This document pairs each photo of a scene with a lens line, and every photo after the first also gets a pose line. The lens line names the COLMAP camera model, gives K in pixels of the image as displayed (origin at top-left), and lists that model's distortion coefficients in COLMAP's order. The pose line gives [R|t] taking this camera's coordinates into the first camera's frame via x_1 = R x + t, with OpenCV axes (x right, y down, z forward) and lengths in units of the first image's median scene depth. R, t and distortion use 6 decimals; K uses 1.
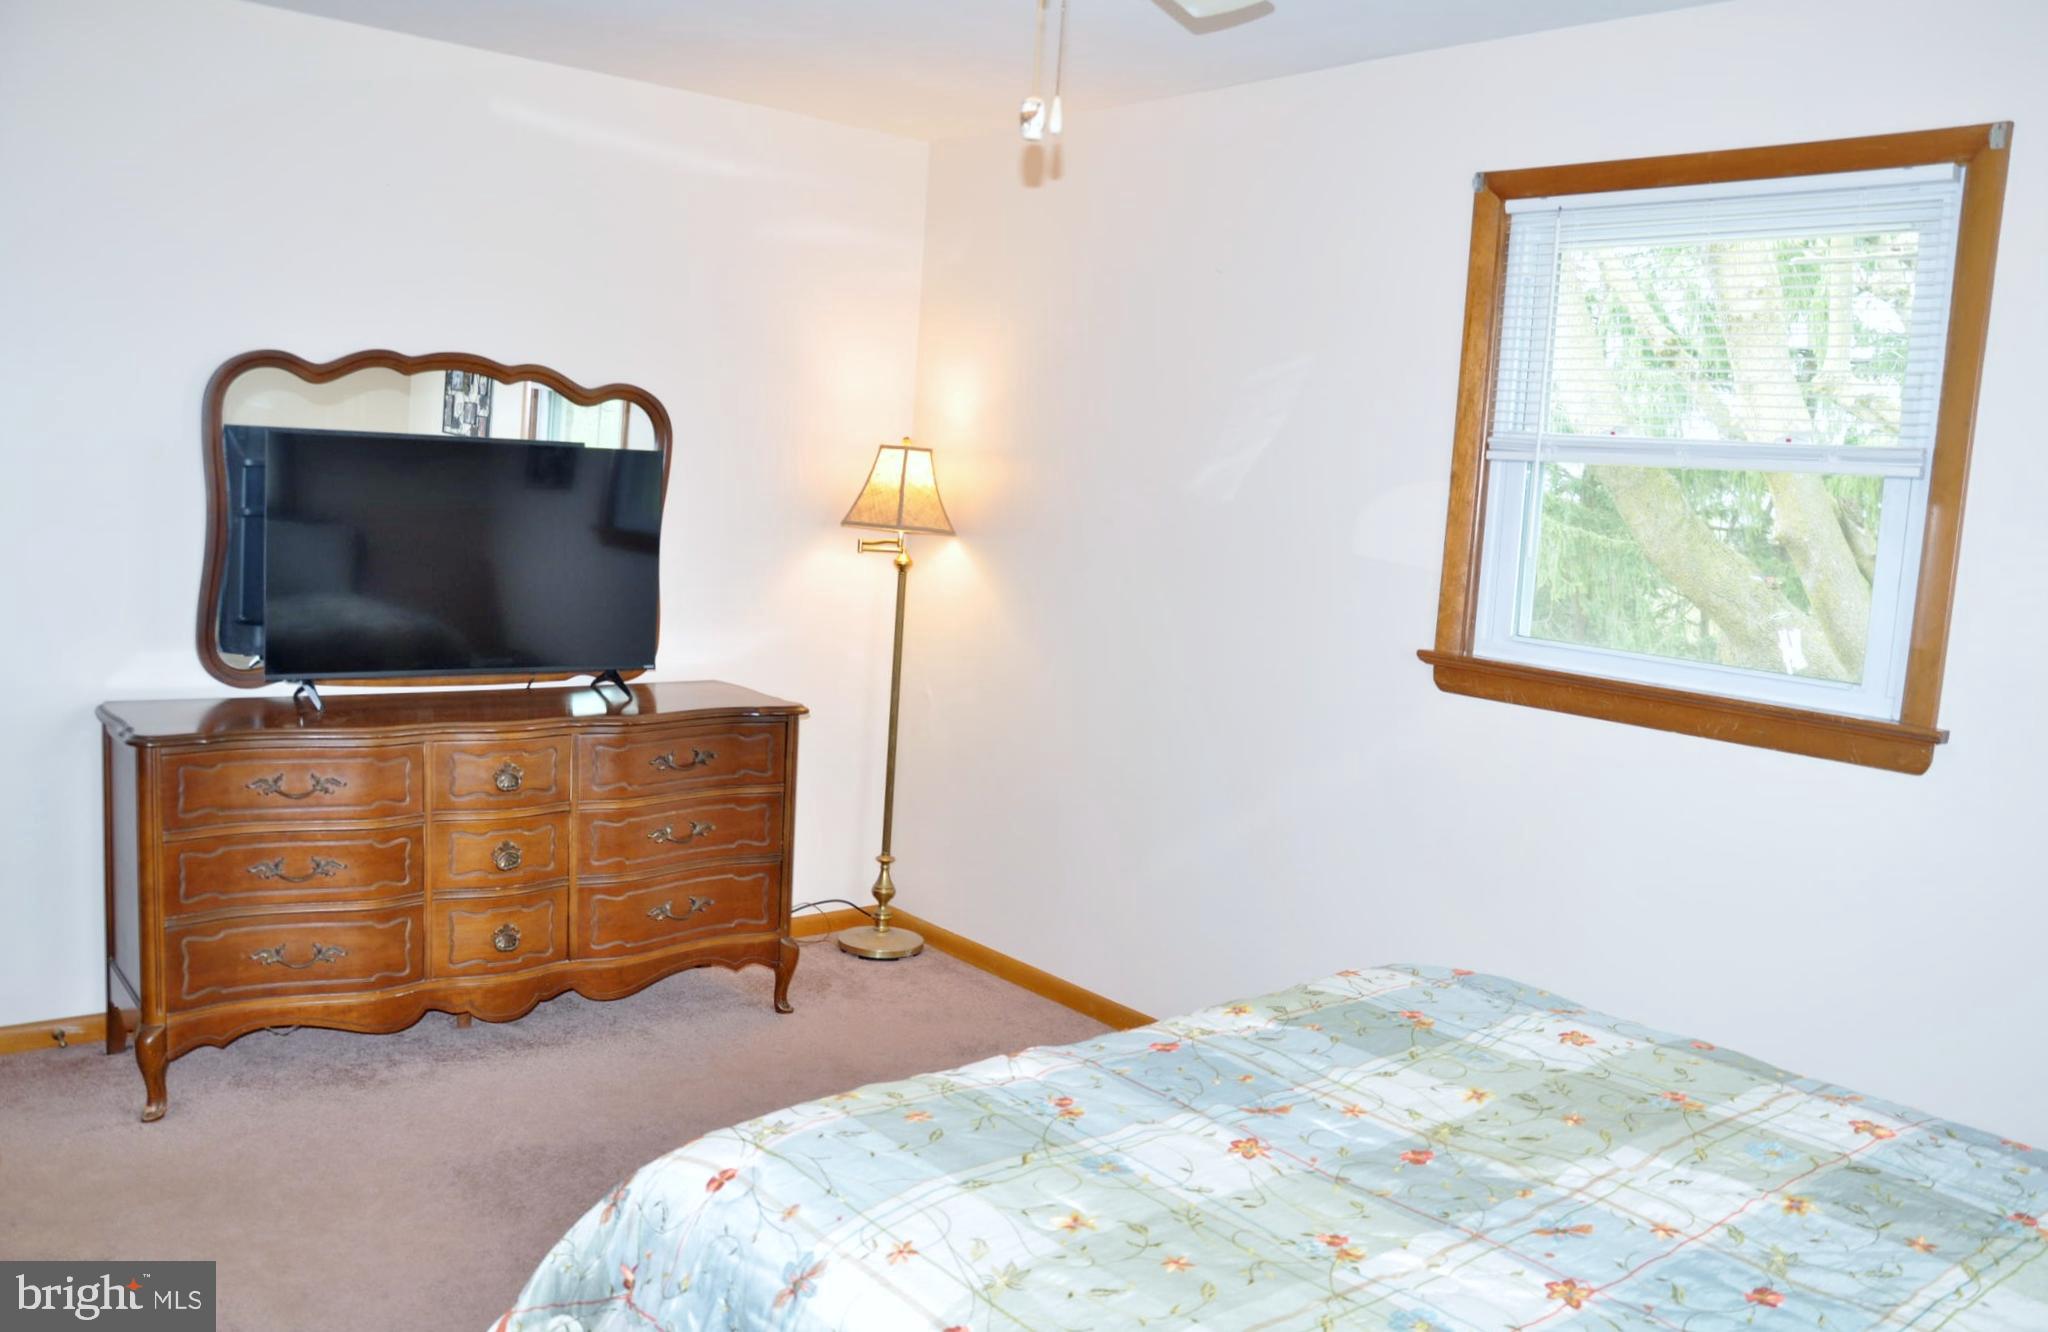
lens RADIAL K [[1656.2, 0, 1024.0], [0, 1656.2, 666.0], [0, 0, 1]] dist [-0.154772, -0.001574]
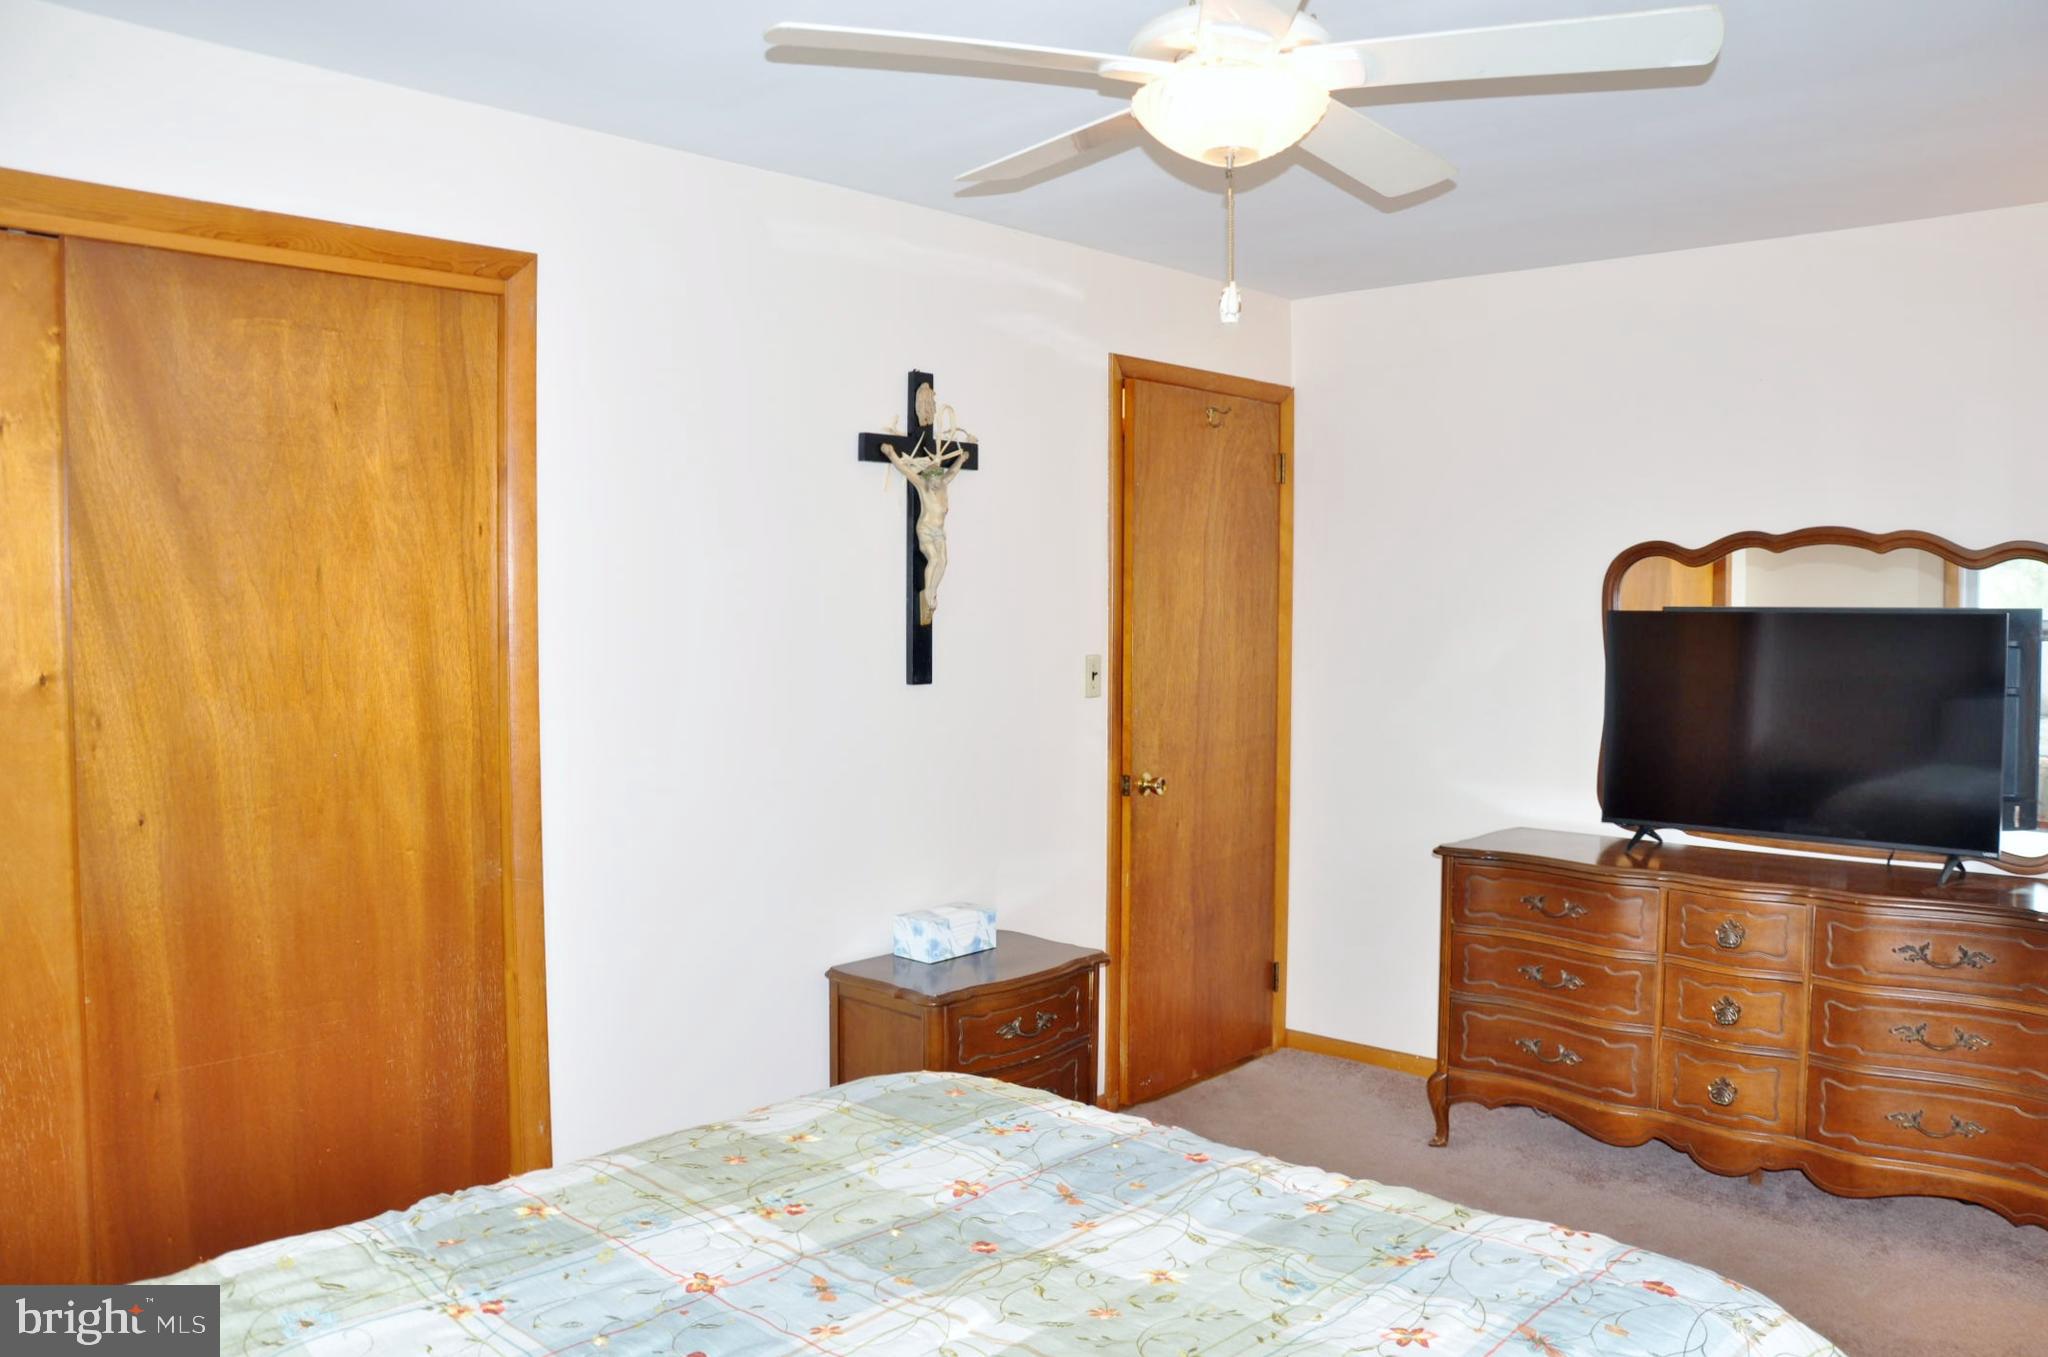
lens RADIAL K [[1613.3, 0, 1034.0], [0, 1613.3, 677.8], [0, 0, 1]] dist [-0.162459, 0.127323]
pose [[0.132545, -0.010996, -0.991116, 0.612728], [-0.104133, 0.994250, -0.024957, -0.023494], [0.985692, 0.106516, 0.130638, 0.405270]]
